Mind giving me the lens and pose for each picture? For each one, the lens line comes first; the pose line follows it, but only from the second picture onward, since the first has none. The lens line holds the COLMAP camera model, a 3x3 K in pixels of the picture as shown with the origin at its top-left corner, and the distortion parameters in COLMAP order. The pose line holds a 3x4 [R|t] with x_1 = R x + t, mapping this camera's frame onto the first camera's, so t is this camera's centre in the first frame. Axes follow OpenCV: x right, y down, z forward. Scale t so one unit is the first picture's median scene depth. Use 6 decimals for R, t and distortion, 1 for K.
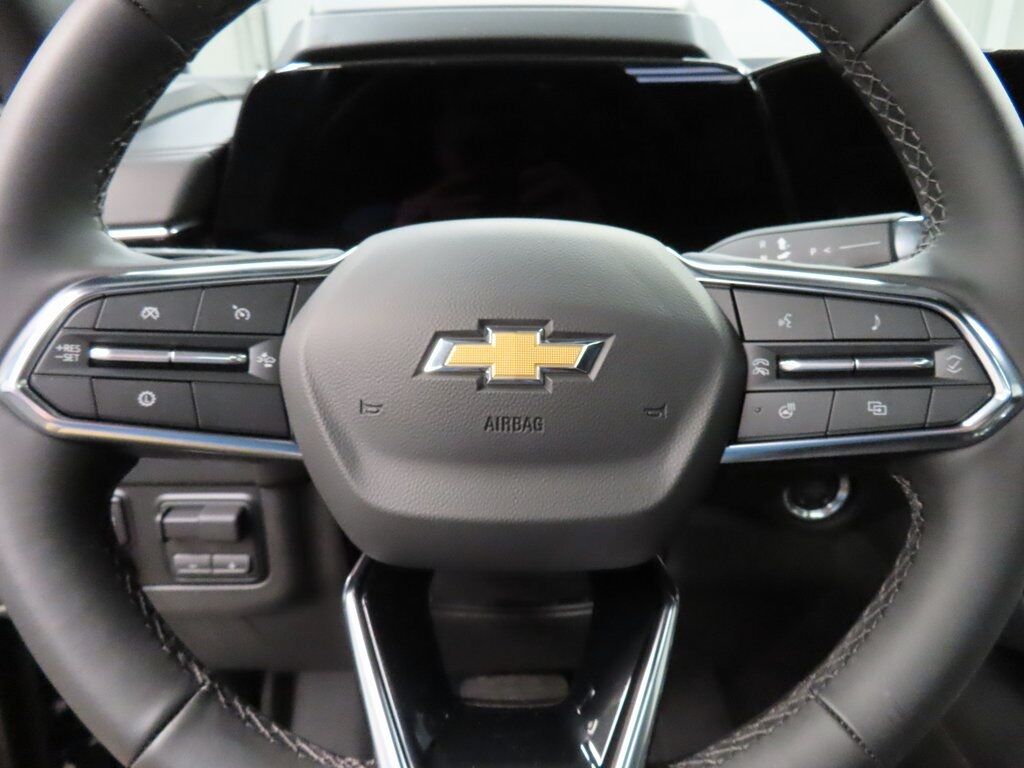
lens RADIAL K [[690.7, 0, 512.0], [0, 690.7, 384.0], [0, 0, 1]] dist [-0.022640, 0.001805]
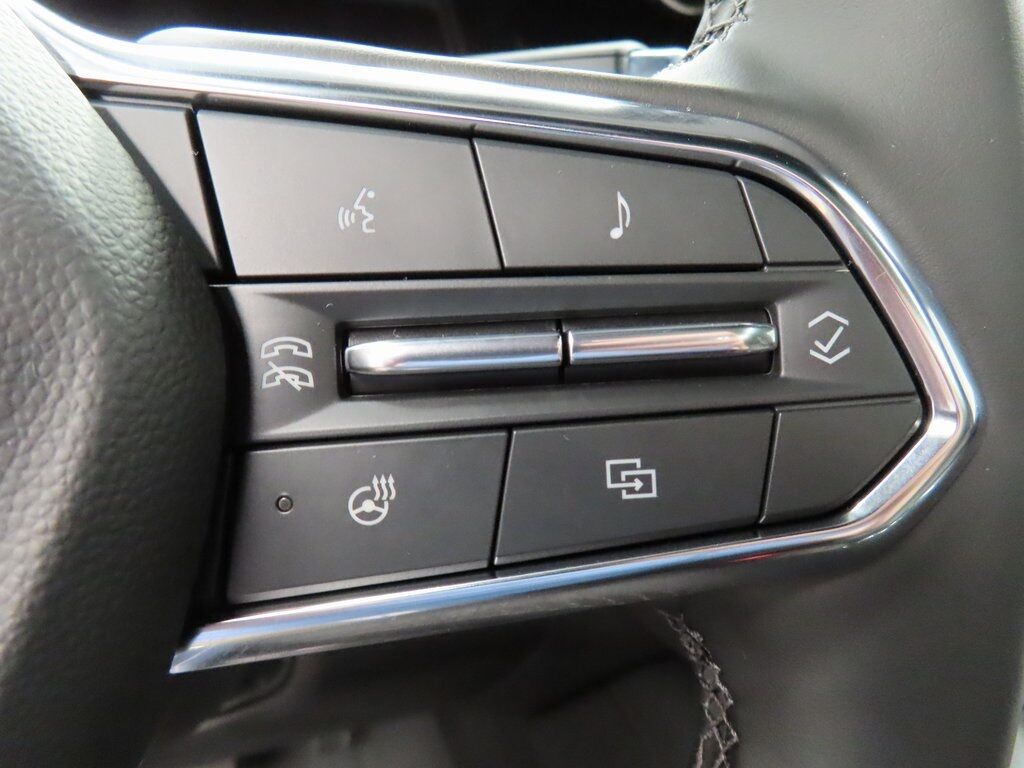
lens RADIAL K [[732.7, 0, 508.4], [0, 732.7, 375.7], [0, 0, 1]] dist [-0.031506, -0.002272]
pose [[0.925226, -0.055963, 0.375266, 0.339190], [0.037034, 0.997660, 0.057471, -0.035031], [-0.377604, -0.039276, 0.925134, 0.680116]]
